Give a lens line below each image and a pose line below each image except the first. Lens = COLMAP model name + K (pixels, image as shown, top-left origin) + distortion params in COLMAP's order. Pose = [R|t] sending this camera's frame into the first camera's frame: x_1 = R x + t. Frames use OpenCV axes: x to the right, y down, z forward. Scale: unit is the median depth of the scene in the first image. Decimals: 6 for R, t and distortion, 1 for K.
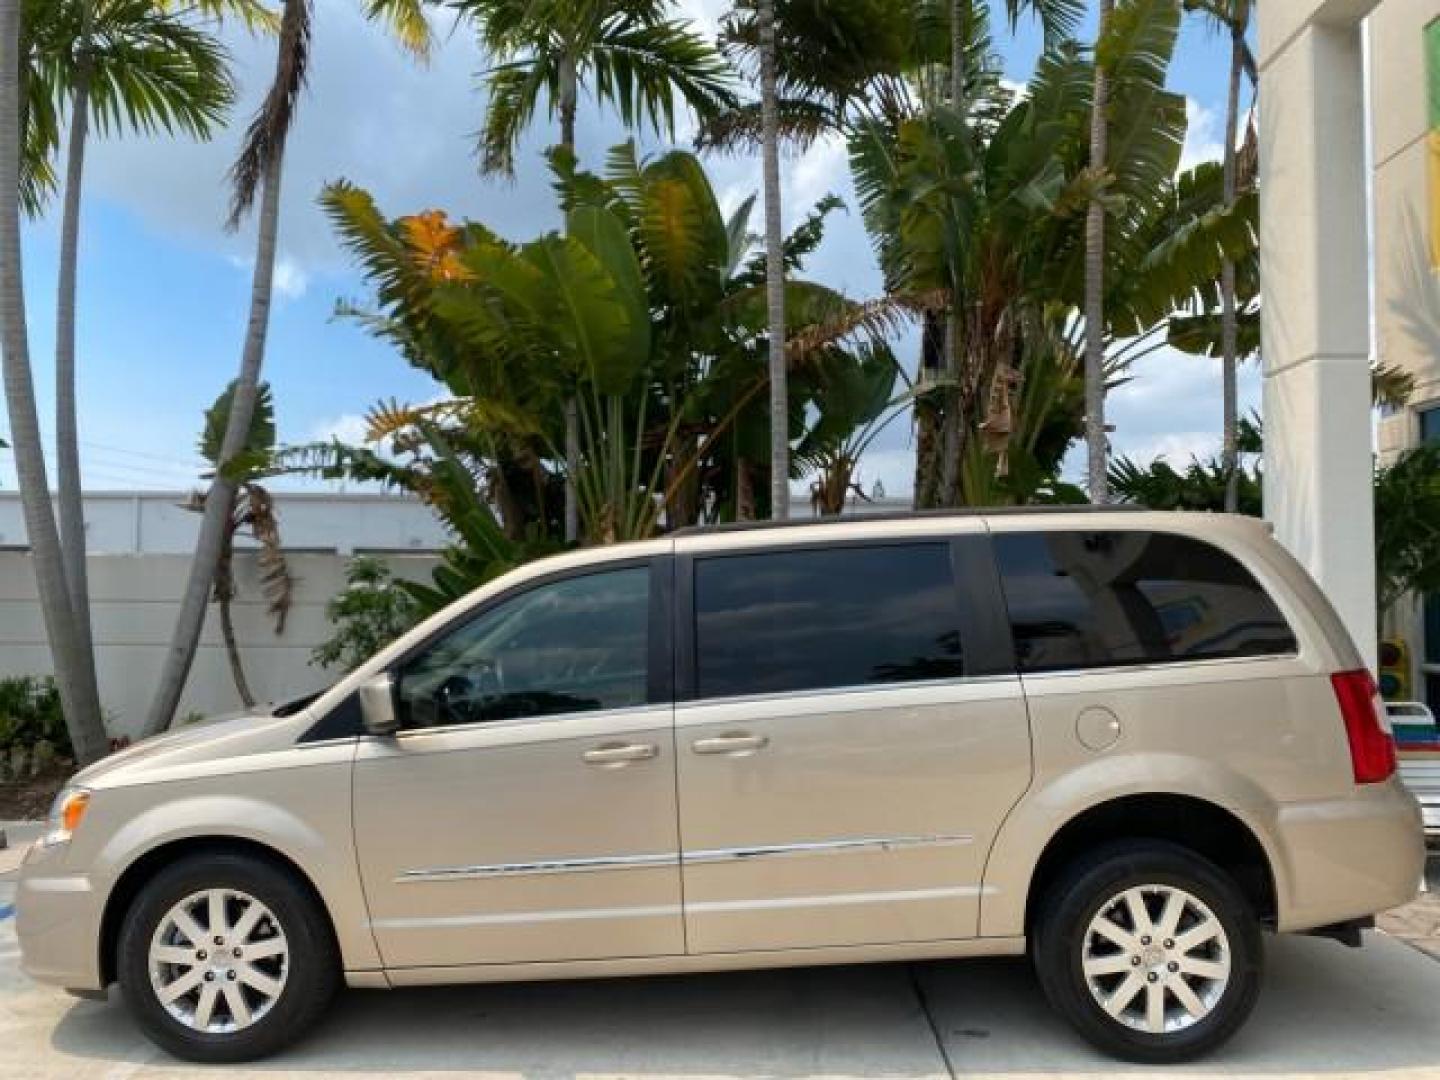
lens RADIAL K [[1107.2, 0, 724.0], [0, 1107.2, 540.1], [0, 0, 1]] dist [0.001202, 0.003692]
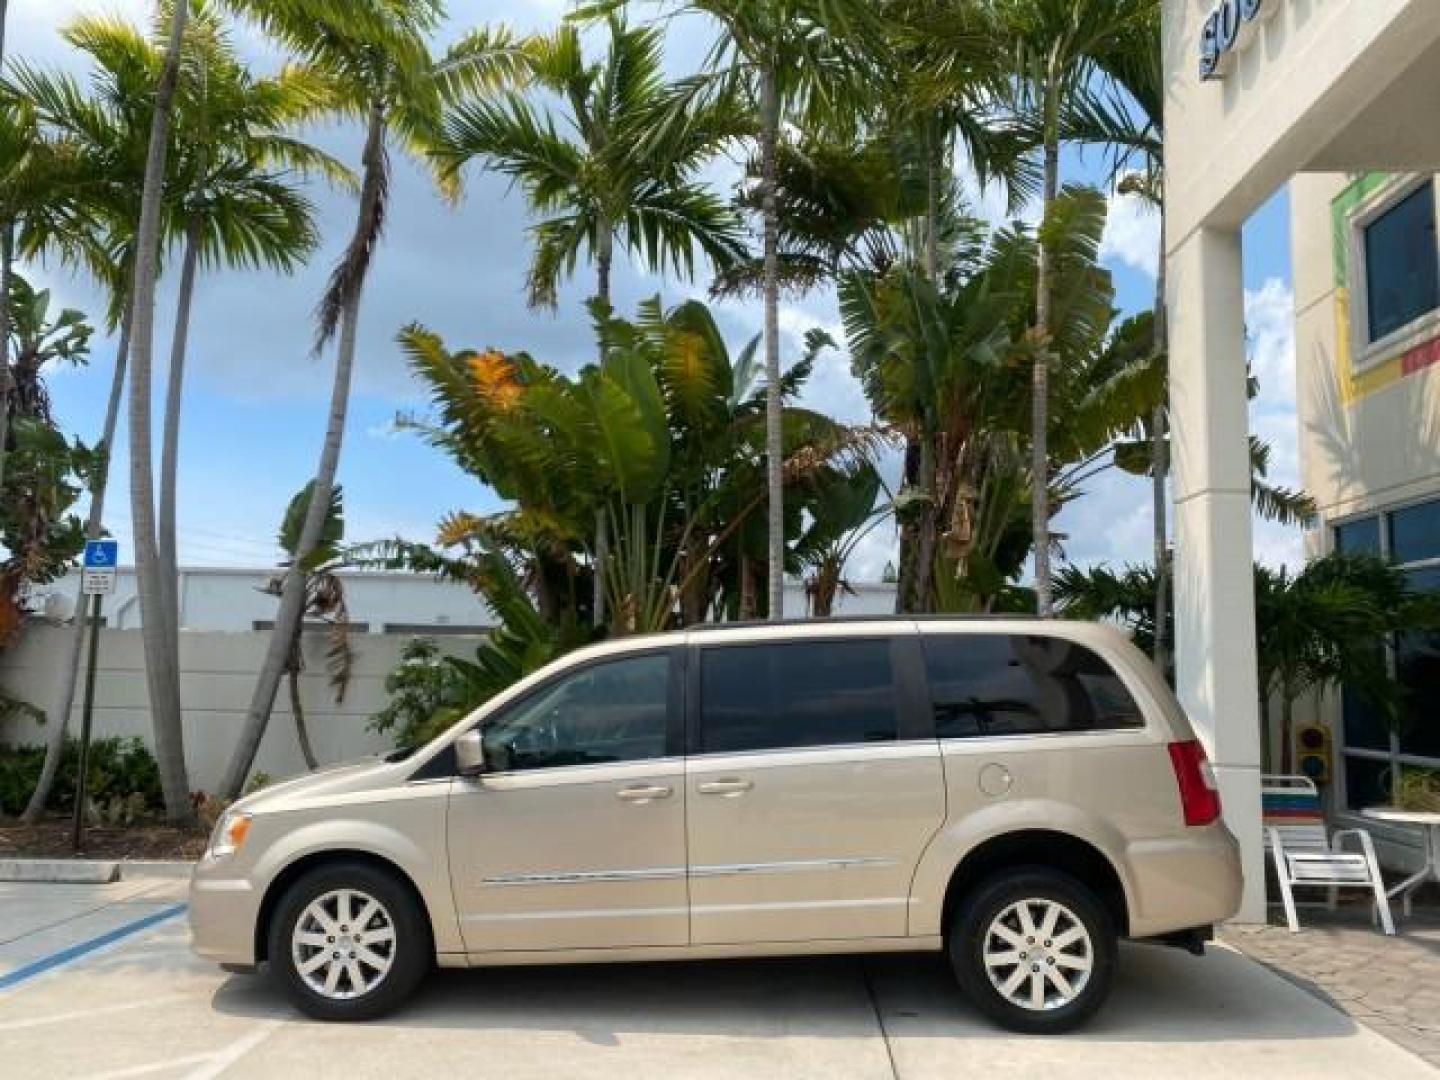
lens RADIAL K [[1096.9, 0, 720.0], [0, 1096.9, 540.0], [0, 0, 1]] dist [0.117326, -0.251238]
pose [[0.999758, 0.015397, -0.015699, 0.007192], [-0.016468, 0.997377, -0.070481, -0.010566], [0.014573, 0.070722, 0.997390, -0.174436]]
